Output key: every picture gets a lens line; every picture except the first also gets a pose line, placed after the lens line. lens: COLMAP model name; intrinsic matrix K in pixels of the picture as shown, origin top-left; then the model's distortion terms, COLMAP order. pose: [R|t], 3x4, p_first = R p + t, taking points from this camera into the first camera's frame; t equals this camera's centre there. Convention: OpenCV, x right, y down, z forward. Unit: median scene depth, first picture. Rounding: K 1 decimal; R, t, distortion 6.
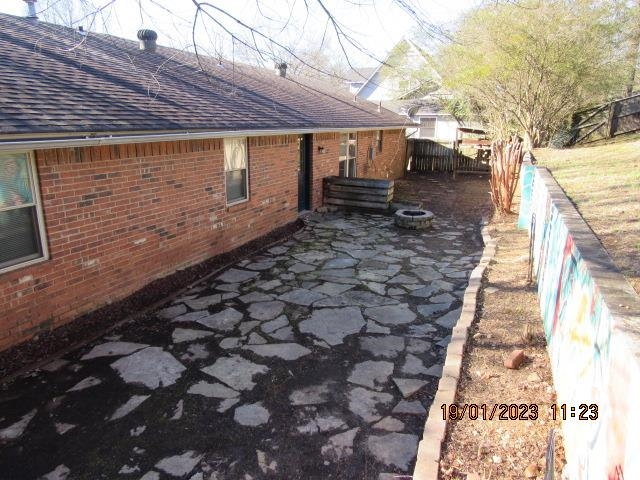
lens RADIAL K [[456.3, 0, 320.0], [0, 456.3, 240.0], [0, 0, 1]] dist [-0.012974, 0.003510]
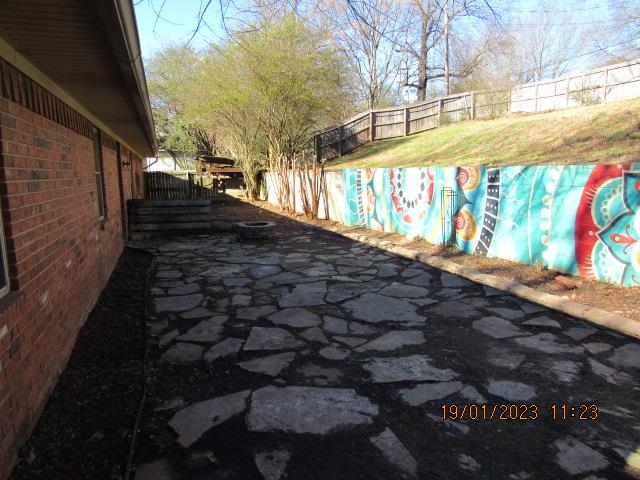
lens RADIAL K [[456.3, 0, 320.0], [0, 456.3, 240.0], [0, 0, 1]] dist [-0.012974, 0.003510]
pose [[0.752020, -0.119389, 0.648238, -0.663582], [0.187211, 0.981646, -0.036388, 0.069529], [-0.631996, 0.148722, 0.760568, 0.426274]]
